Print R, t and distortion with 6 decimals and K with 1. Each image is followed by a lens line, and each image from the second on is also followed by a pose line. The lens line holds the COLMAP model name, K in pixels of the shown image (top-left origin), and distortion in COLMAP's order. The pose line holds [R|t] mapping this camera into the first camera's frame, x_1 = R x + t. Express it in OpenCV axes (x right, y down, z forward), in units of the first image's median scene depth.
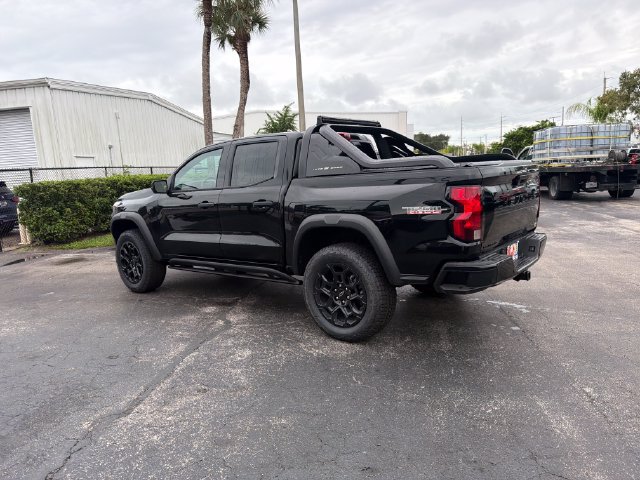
lens RADIAL K [[452.5, 0, 322.8], [0, 452.5, 239.9], [0, 0, 1]] dist [0.066191, -0.080707]
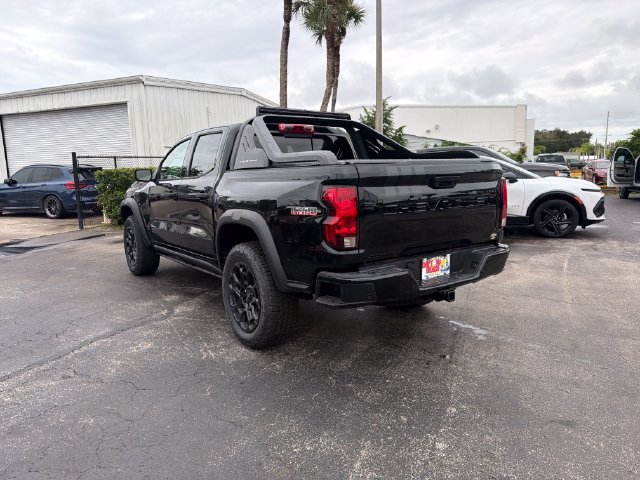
lens RADIAL K [[455.9, 0, 323.4], [0, 455.9, 231.4], [0, 0, 1]] dist [0.040679, -0.041900]
pose [[0.966775, 0.066904, -0.246717, 0.387296], [-0.068890, 0.997624, 0.000587, -0.022822], [0.246170, 0.016429, 0.969087, 0.114739]]
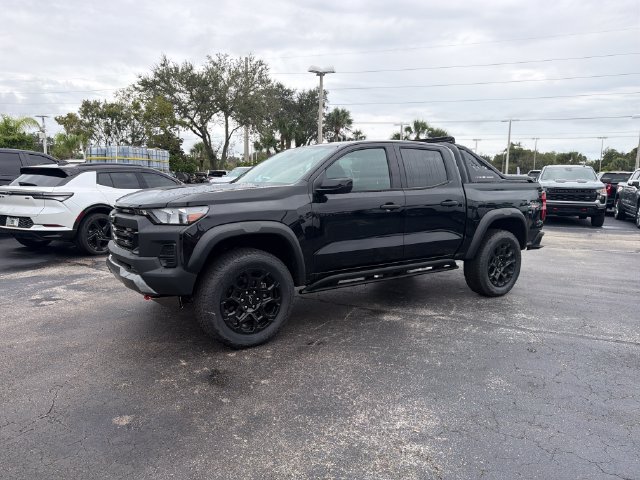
lens RADIAL K [[450.4, 0, 317.4], [0, 450.4, 242.9], [0, 0, 1]] dist [0.068429, -0.087649]
pose [[0.303103, -0.072918, 0.950164, -1.415866], [0.109567, 0.993123, 0.041263, -0.067848], [-0.946638, 0.091600, 0.309007, 1.020928]]
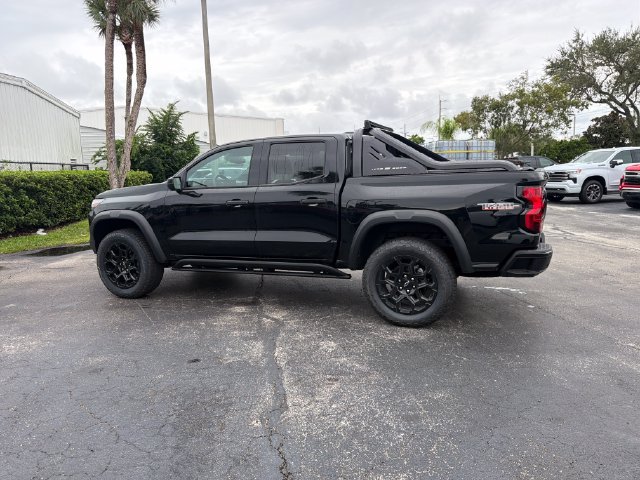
lens RADIAL K [[448.3, 0, 319.0], [0, 448.3, 238.3], [0, 0, 1]] dist [0.071705, -0.079073]
pose [[0.956658, -0.014064, 0.290873, -0.440819], [0.017754, 0.999792, -0.010049, 0.015908], [-0.290671, 0.014777, 0.956709, 0.023851]]
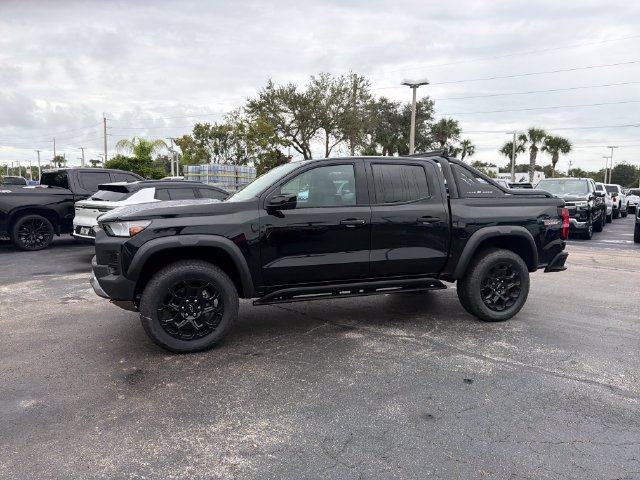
lens RADIAL K [[450.4, 0, 317.4], [0, 450.4, 242.9], [0, 0, 1]] dist [0.068429, -0.087649]
pose [[0.529444, -0.035930, 0.847584, -1.279751], [0.086579, 0.996174, -0.011852, -0.035964], [-0.843916, 0.079658, 0.530529, 0.680481]]
